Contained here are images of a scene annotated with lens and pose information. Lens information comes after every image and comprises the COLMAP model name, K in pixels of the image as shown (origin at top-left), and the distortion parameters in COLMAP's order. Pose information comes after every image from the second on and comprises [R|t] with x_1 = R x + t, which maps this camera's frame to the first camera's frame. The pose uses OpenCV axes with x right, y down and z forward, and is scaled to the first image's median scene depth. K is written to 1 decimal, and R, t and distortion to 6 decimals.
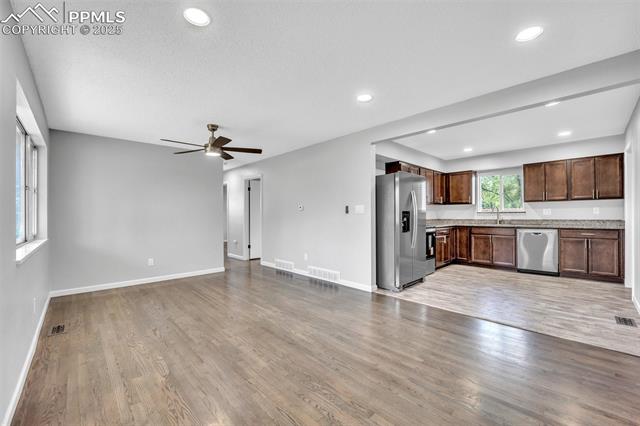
lens RADIAL K [[253.3, 0, 320.0], [0, 253.3, 213.0], [0, 0, 1]] dist [-0.000212, -0.000083]
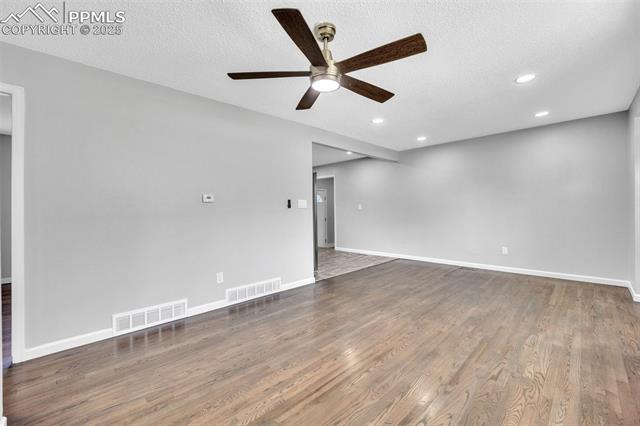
lens RADIAL K [[263.6, 0, 320.0], [0, 263.6, 213.0], [0, 0, 1]] dist [-0.000477, 0.000208]
pose [[-0.010089, 0.002538, 0.999946, -1.074734], [-0.000325, 0.999997, -0.002542, 0.028364], [-0.999949, -0.000350, -0.010088, 1.175740]]
